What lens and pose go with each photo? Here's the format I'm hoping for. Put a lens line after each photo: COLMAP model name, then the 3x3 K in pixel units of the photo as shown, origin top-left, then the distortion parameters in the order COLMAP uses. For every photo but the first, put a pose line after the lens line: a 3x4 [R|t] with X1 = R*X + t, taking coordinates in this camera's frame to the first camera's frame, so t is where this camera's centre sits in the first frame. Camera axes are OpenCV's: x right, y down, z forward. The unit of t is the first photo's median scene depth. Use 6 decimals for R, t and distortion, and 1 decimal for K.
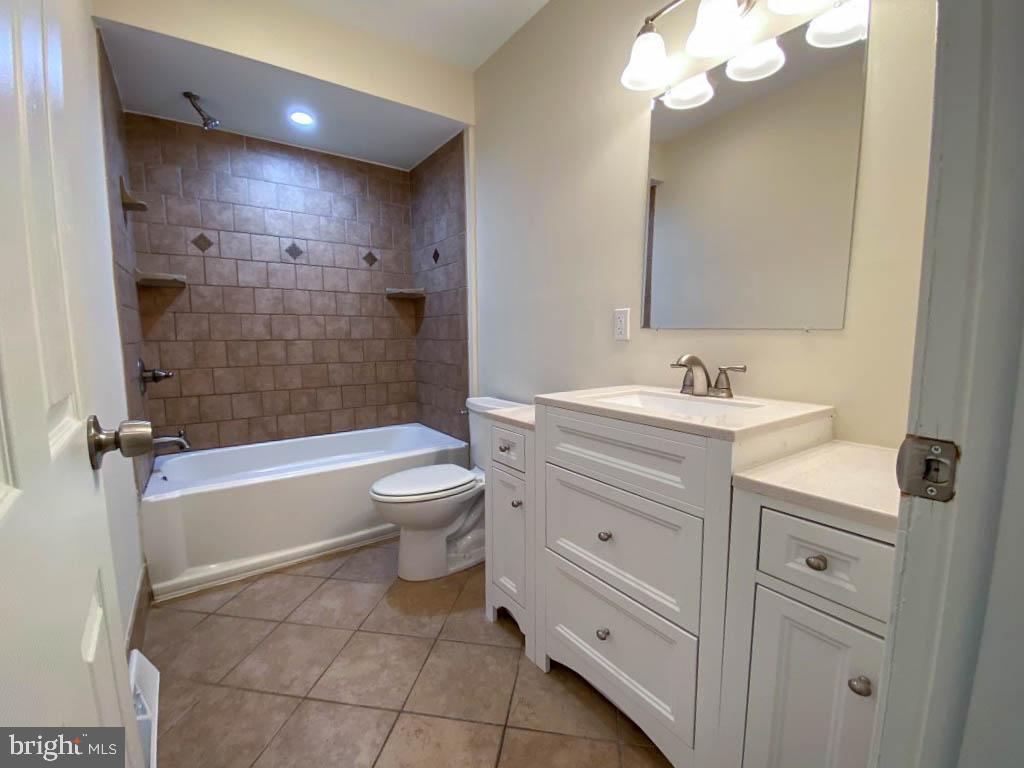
lens RADIAL K [[417.5, 0, 514.7], [0, 417.5, 386.5], [0, 0, 1]] dist [0.006929, -0.010745]
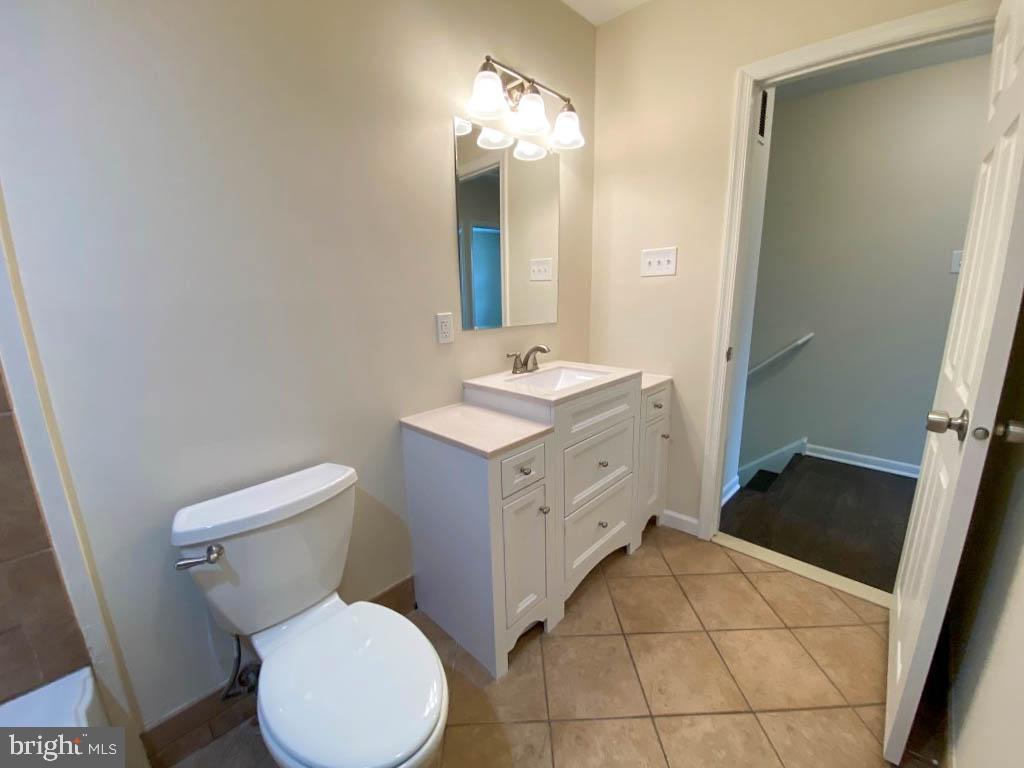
lens RADIAL K [[417.5, 0, 504.7], [0, 417.5, 377.6], [0, 0, 1]] dist [0.006929, -0.010745]
pose [[-0.147228, -0.205452, 0.967529, -0.709670], [0.148394, 0.962530, 0.226972, -0.218848], [-0.977907, 0.176992, -0.111224, 0.894914]]
